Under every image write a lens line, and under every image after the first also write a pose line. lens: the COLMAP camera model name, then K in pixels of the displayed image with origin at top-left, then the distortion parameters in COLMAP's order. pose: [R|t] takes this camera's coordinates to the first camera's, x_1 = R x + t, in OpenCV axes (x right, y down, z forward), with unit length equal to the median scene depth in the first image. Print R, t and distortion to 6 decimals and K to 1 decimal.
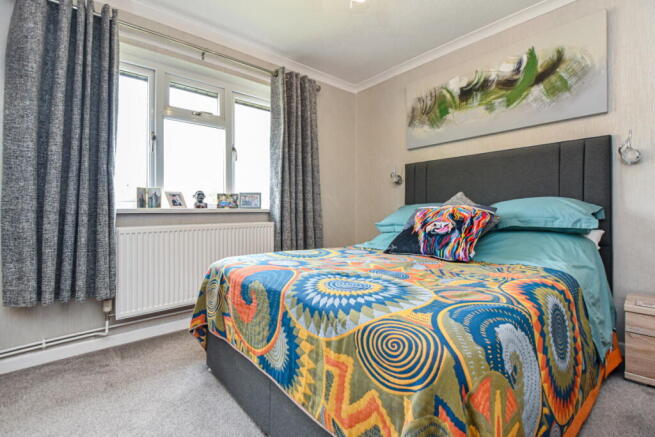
lens RADIAL K [[294.5, 0, 327.5], [0, 294.5, 218.5], [0, 0, 1]] dist [0.000327, 0.000025]
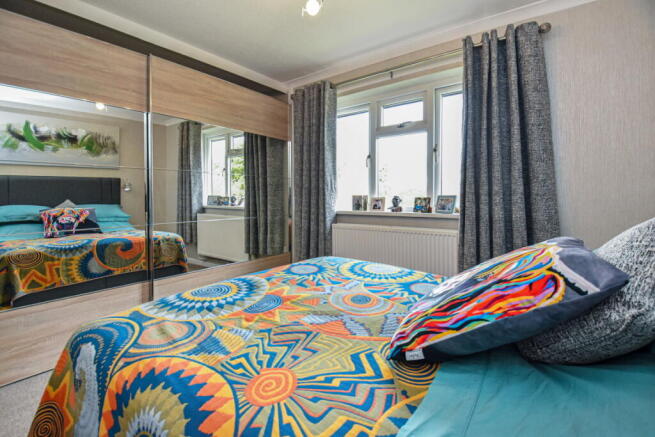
lens RADIAL K [[303.9, 0, 327.6], [0, 303.9, 195.7], [0, 0, 1]] dist [0.000630, 0.000028]
pose [[0.166568, -0.000265, -0.986030, 0.652209], [-0.021584, 0.999759, -0.003915, -0.086110], [0.985794, 0.021935, 0.166522, 0.572998]]
